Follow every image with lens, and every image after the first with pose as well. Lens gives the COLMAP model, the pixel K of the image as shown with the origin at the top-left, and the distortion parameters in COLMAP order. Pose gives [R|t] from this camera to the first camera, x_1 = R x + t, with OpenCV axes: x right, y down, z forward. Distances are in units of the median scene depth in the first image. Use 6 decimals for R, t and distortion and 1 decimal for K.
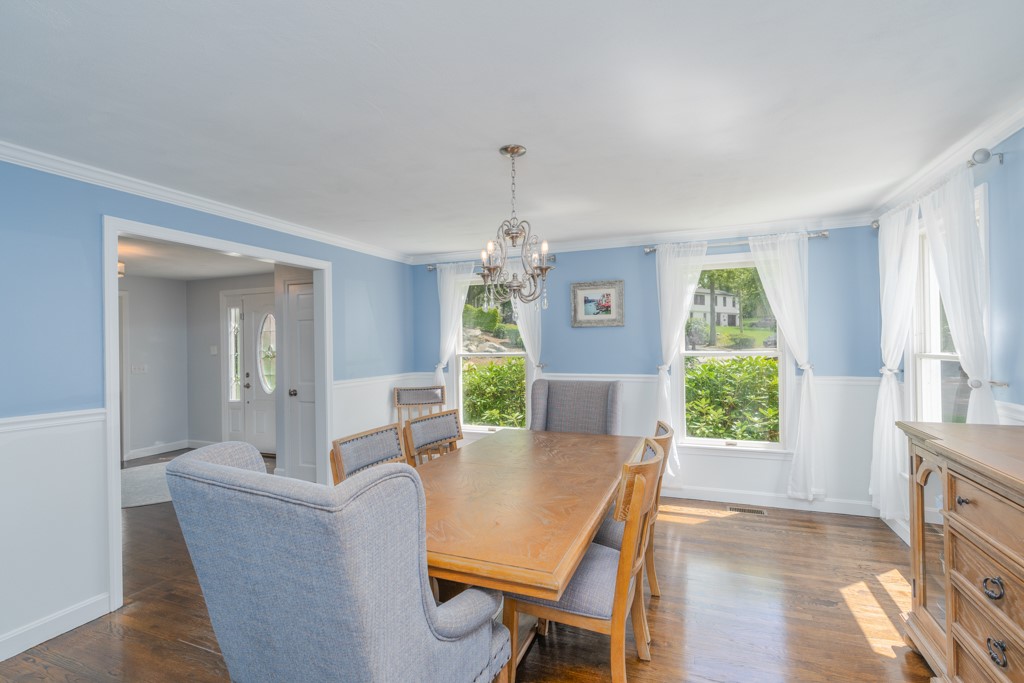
lens RADIAL K [[465.7, 0, 512.8], [0, 465.7, 342.5], [0, 0, 1]] dist [-0.004180, 0.000524]
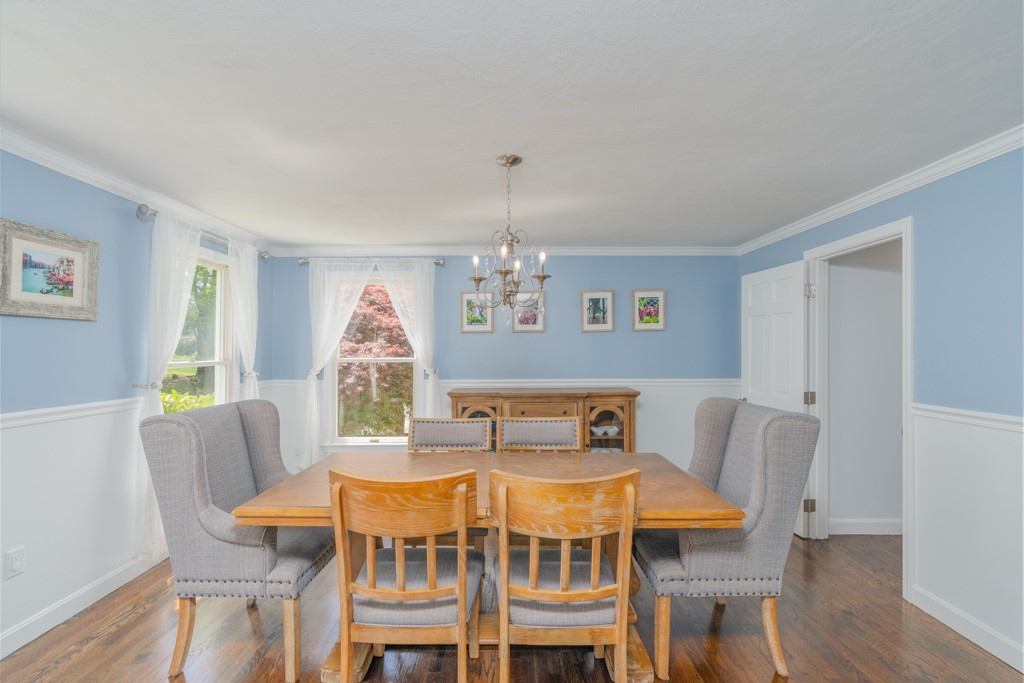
lens RADIAL K [[465.7, 0, 509.7], [0, 465.7, 343.6], [0, 0, 1]] dist [-0.004180, 0.000524]
pose [[-0.371725, 0.023947, 0.928034, -0.484152], [0.003283, 0.999695, -0.024481, 0.009184], [-0.928337, -0.006054, -0.371690, 0.715311]]
